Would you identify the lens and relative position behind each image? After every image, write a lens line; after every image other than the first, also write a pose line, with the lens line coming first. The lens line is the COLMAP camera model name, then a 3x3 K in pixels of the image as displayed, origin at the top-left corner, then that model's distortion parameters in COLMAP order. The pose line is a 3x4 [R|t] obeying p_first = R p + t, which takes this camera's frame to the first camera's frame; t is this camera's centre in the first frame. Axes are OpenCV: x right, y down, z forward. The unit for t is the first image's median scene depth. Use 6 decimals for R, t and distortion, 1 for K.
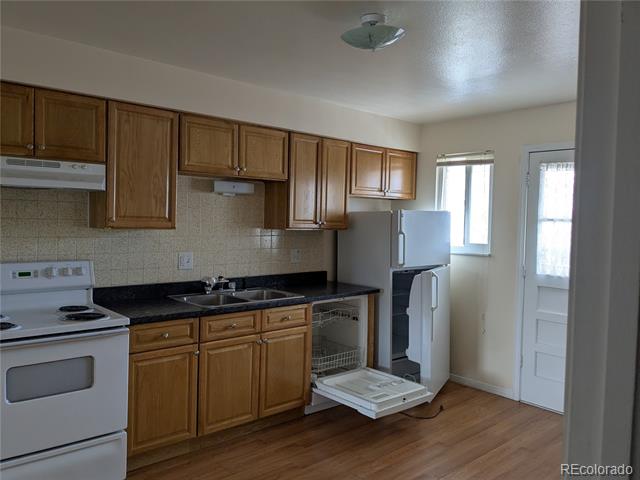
lens RADIAL K [[516.0, 0, 320.6], [0, 516.0, 239.0], [0, 0, 1]] dist [0.035963, -0.028694]
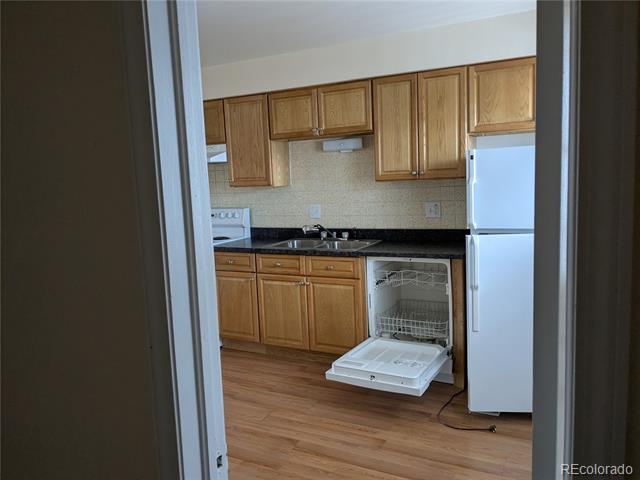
lens RADIAL K [[516.0, 0, 323.2], [0, 516.0, 244.4], [0, 0, 1]] dist [0.035963, -0.028694]
pose [[0.330886, 0.079653, -0.940303, 0.964776], [0.010170, 0.996072, 0.087956, 0.014363], [0.943616, -0.038667, 0.328776, 0.675858]]
